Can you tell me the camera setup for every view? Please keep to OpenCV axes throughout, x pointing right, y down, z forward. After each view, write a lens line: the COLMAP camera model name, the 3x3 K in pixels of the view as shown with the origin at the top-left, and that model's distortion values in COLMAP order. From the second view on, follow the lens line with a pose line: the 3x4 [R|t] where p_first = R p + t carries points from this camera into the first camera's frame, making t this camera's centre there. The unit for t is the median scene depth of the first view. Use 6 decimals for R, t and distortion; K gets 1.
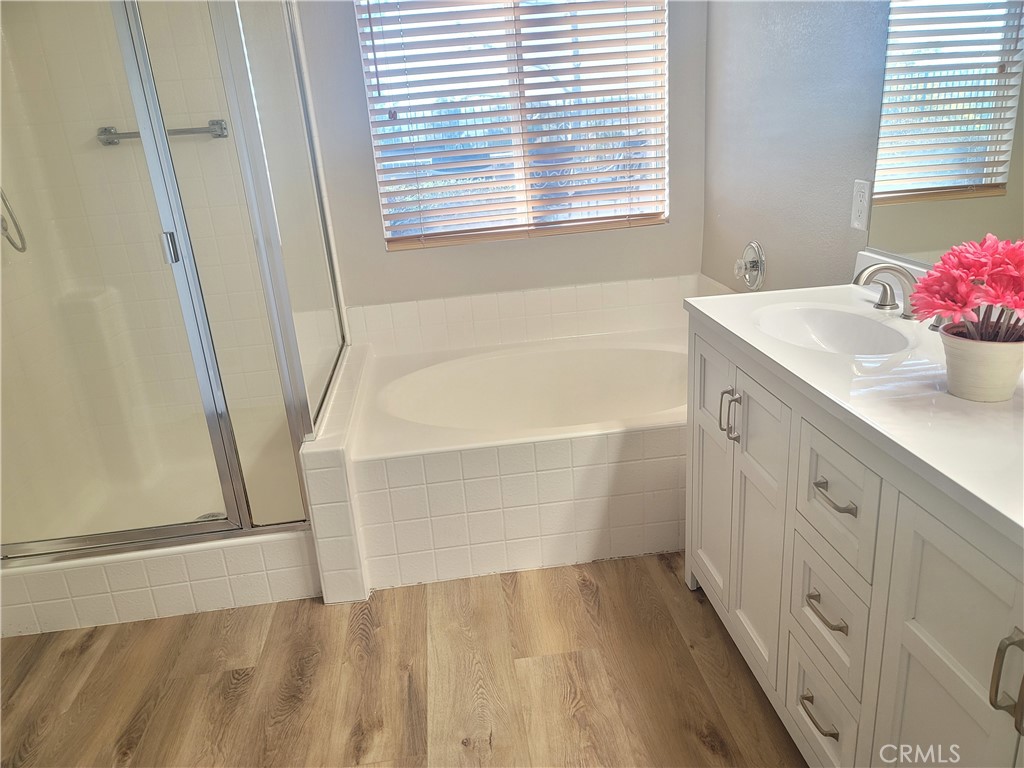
lens RADIAL K [[748.6, 0, 504.6], [0, 748.6, 376.3], [0, 0, 1]] dist [0.082190, -0.069941]
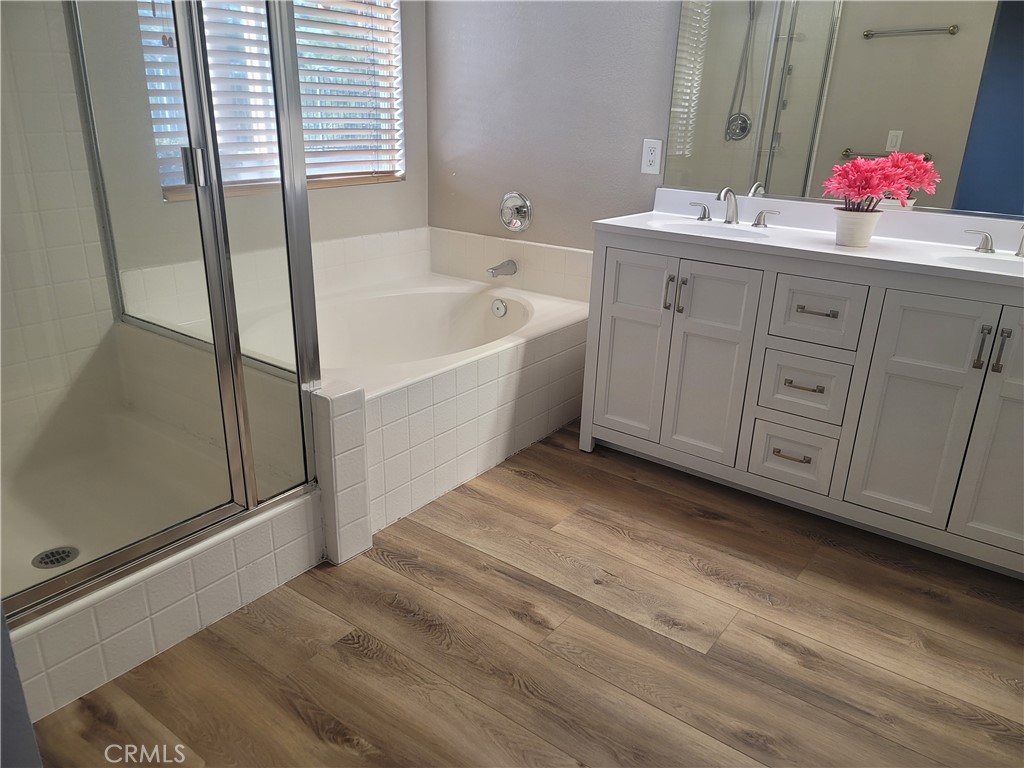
lens RADIAL K [[748.6, 0, 504.6], [0, 748.6, 376.3], [0, 0, 1]] dist [0.082190, -0.069941]
pose [[0.688976, -0.160745, 0.706735, -0.755075], [0.160465, 0.984728, 0.067541, 0.044489], [-0.706798, 0.066872, 0.704247, 0.192299]]
